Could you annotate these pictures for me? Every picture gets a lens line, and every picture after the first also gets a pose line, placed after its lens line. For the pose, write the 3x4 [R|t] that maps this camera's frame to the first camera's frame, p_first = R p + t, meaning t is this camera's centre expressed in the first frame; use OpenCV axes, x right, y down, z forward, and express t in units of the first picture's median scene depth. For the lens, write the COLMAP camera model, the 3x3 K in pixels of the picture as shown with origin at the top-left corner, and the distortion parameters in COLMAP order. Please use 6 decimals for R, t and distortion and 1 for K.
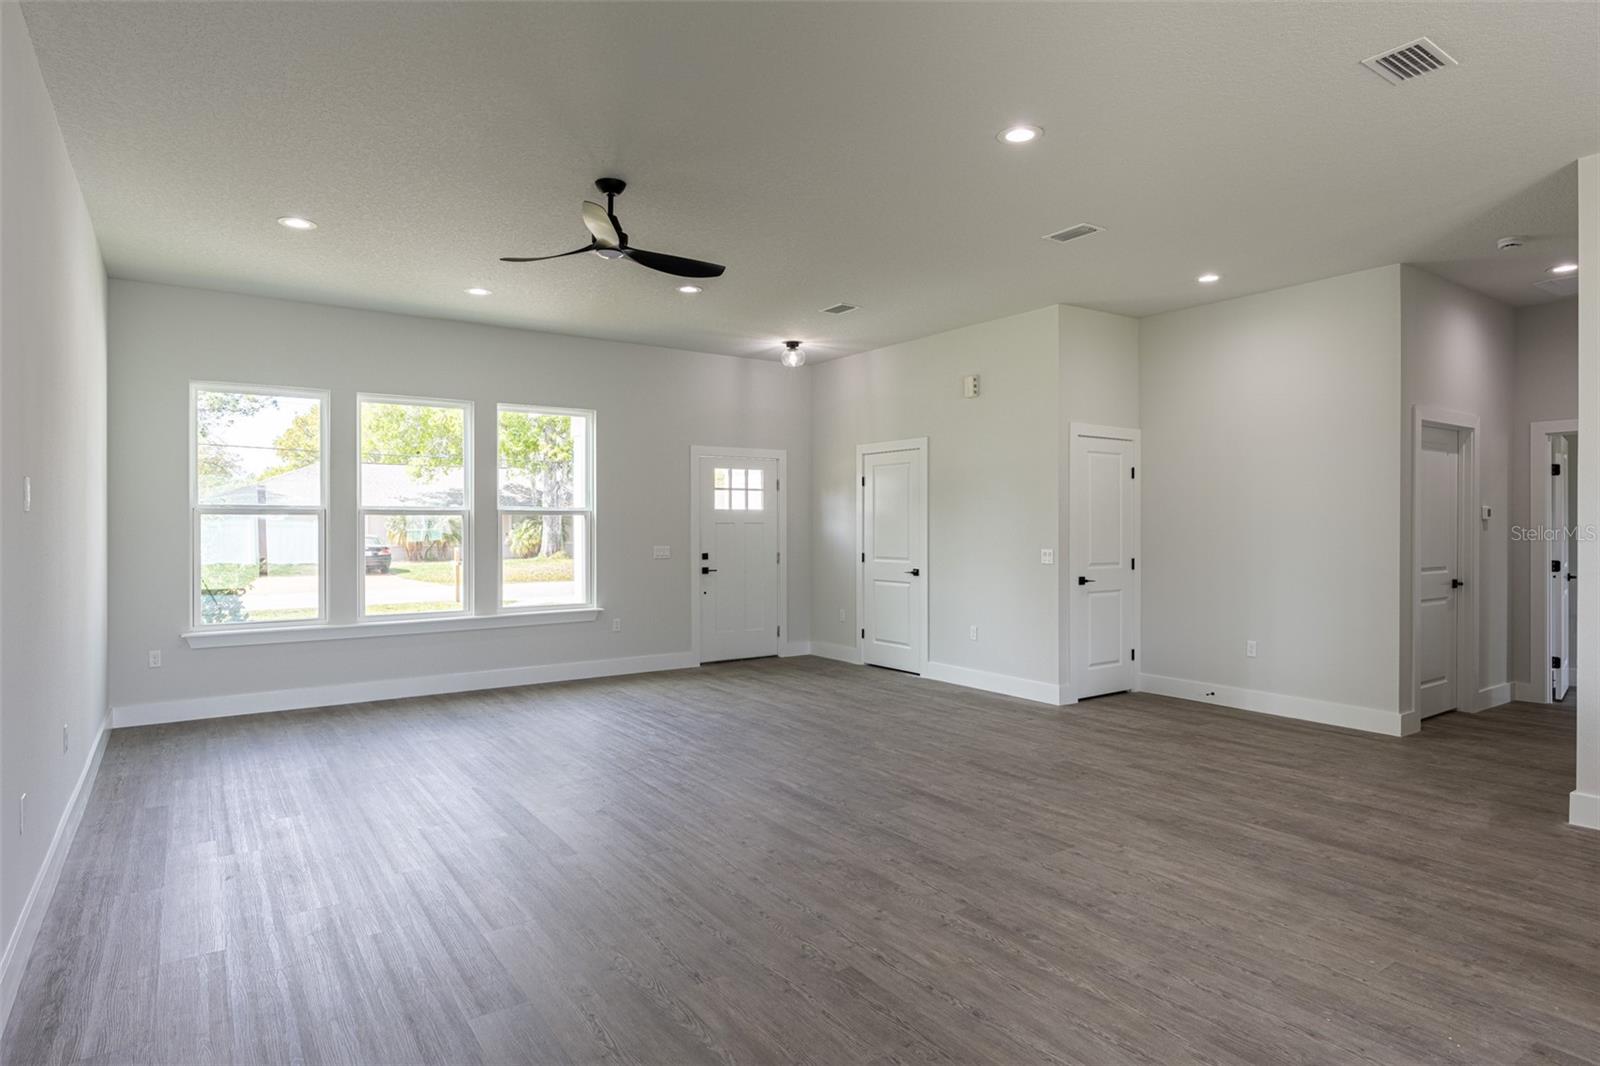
lens RADIAL K [[883.3, 0, 798.5], [0, 883.3, 524.7], [0, 0, 1]] dist [-0.001166, -0.000213]
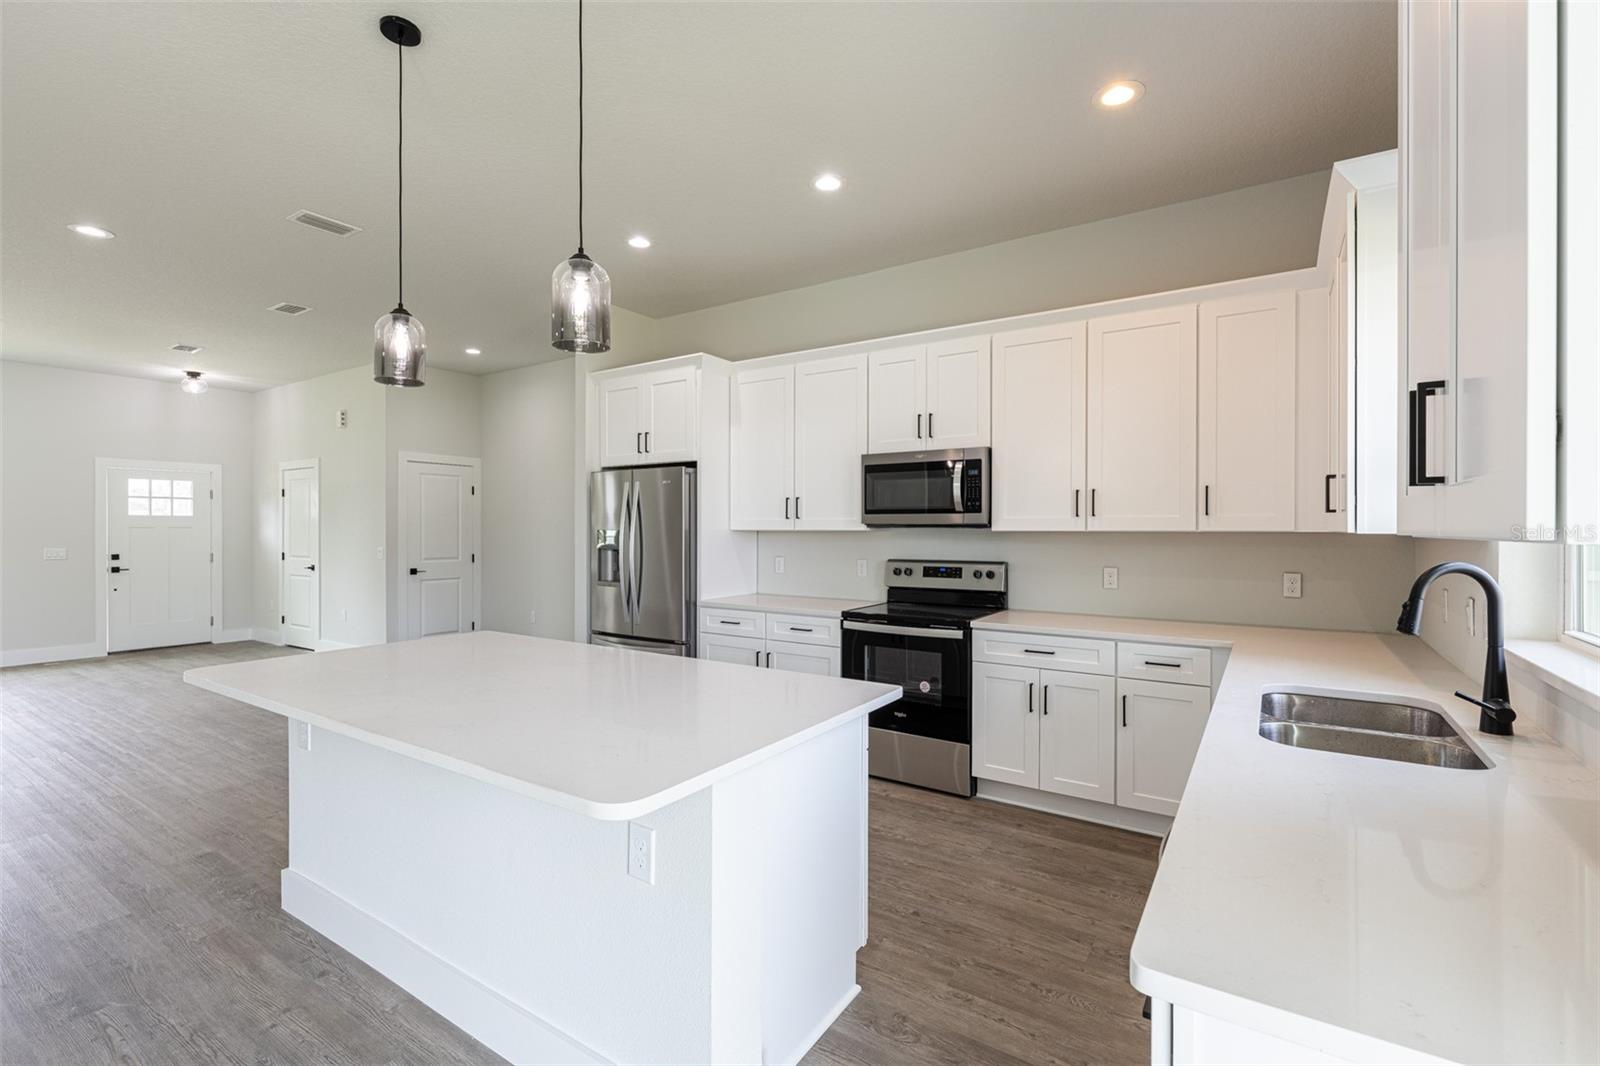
lens RADIAL K [[718.1, 0, 798.3], [0, 718.1, 527.7], [0, 0, 1]] dist [-0.000972, -0.000230]
pose [[0.929966, 0.001797, 0.367642, 0.503265], [-0.000821, 0.999996, -0.002812, 0.000538], [-0.367646, 0.002313, 0.929963, -0.226692]]
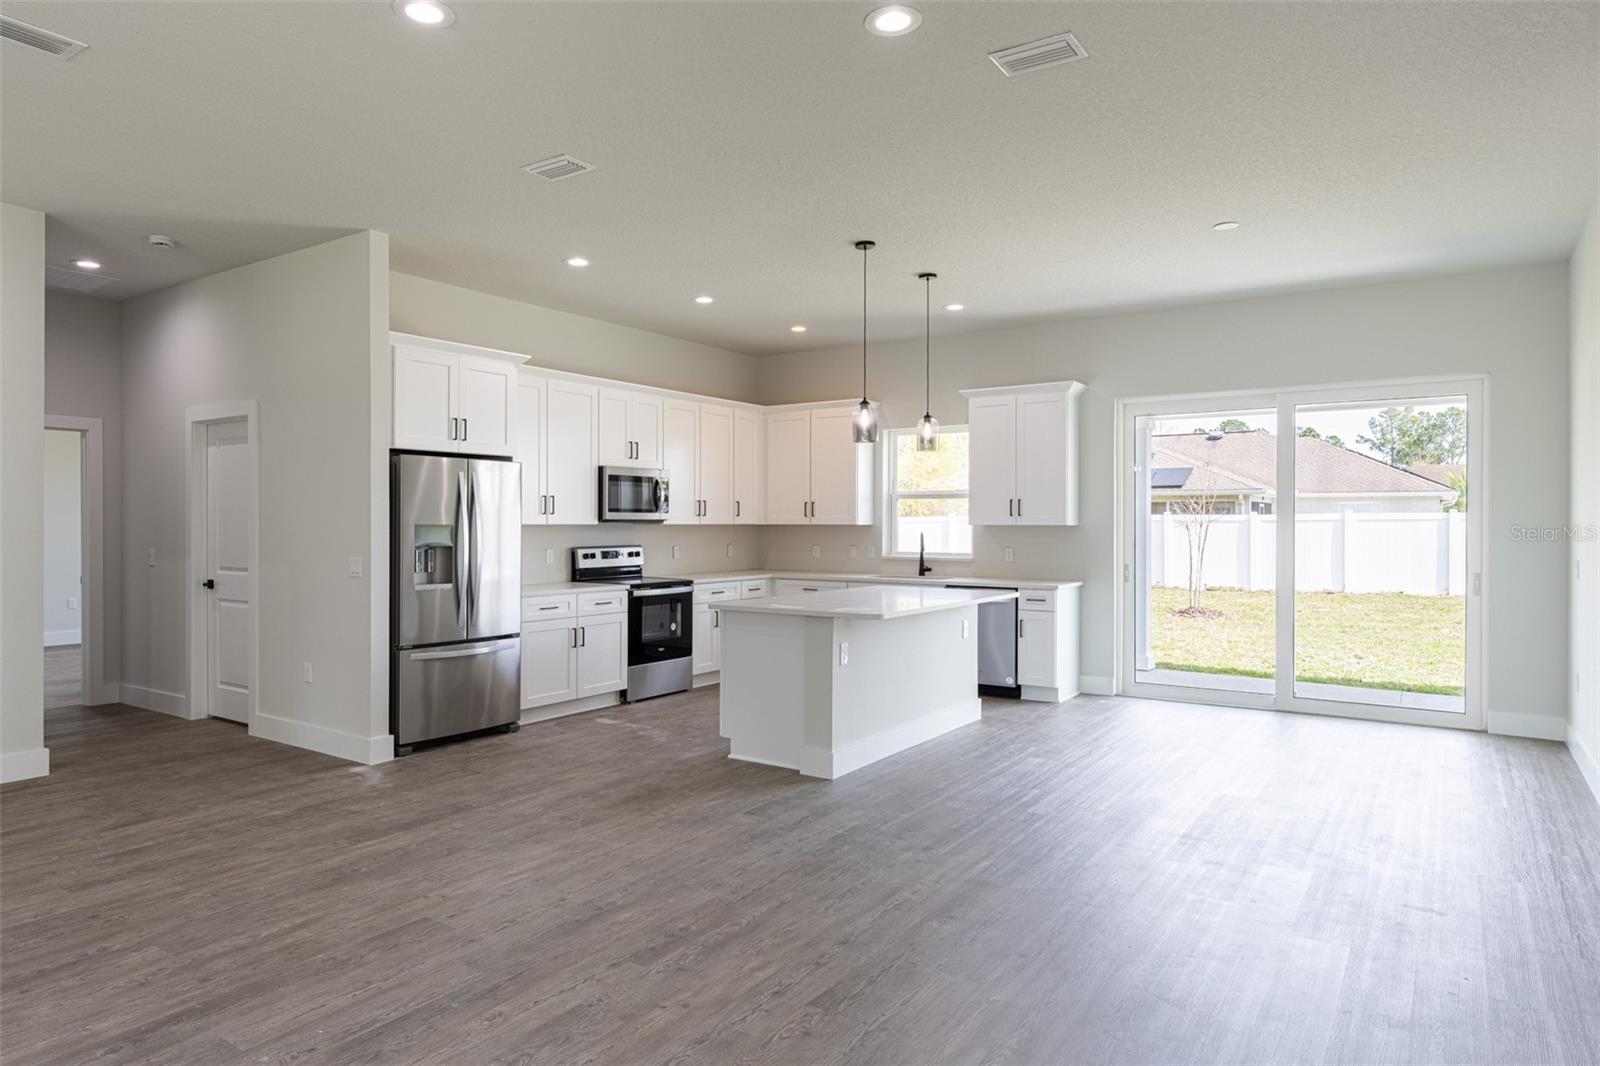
lens RADIAL K [[974.1, 0, 765.6], [0, 974.1, 527.6], [0, 0, 1]] dist [-0.002377, -0.001246]
pose [[-0.344751, -0.004802, 0.938682, -0.385643], [0.000596, 0.999986, 0.005335, -0.000851], [-0.938694, 0.002398, -0.344743, 0.612386]]
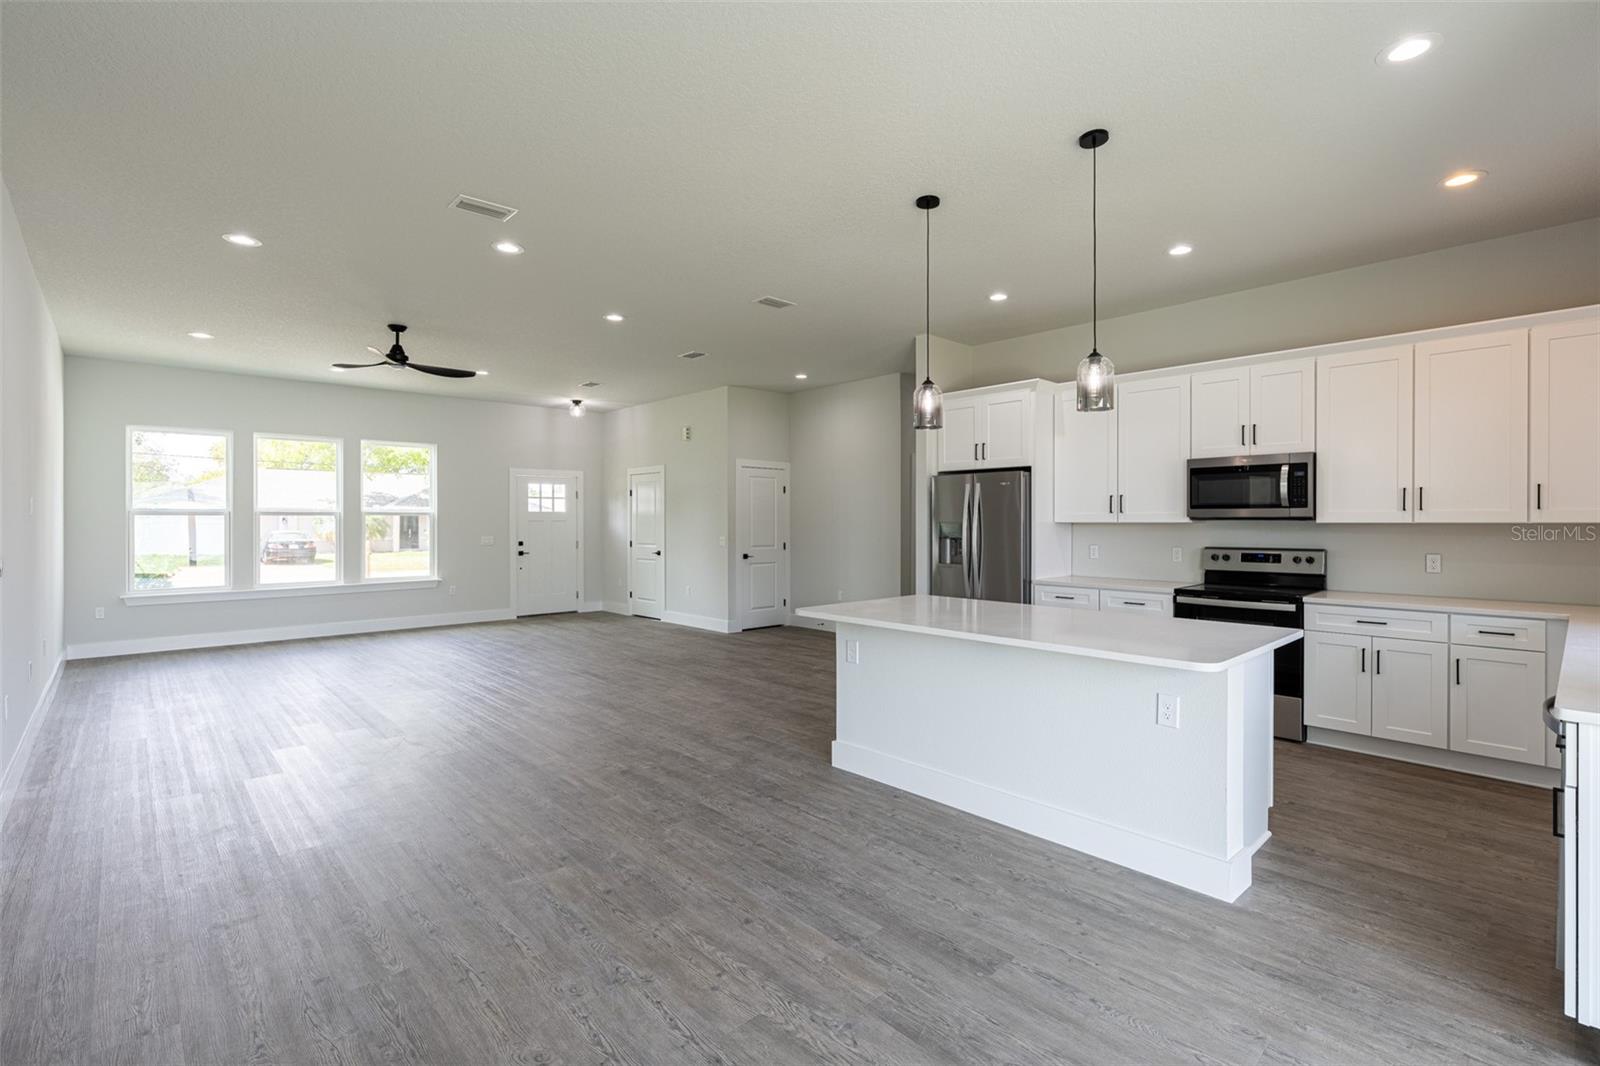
lens RADIAL K [[734.6, 0, 808.4], [0, 734.6, 521.3], [0, 0, 1]] dist [-0.000439, -0.000003]
pose [[0.989418, -0.000471, 0.145090, 0.261712], [0.000622, 0.999999, -0.000991, 0.000418], [-0.145090, 0.001071, 0.989418, -0.381192]]
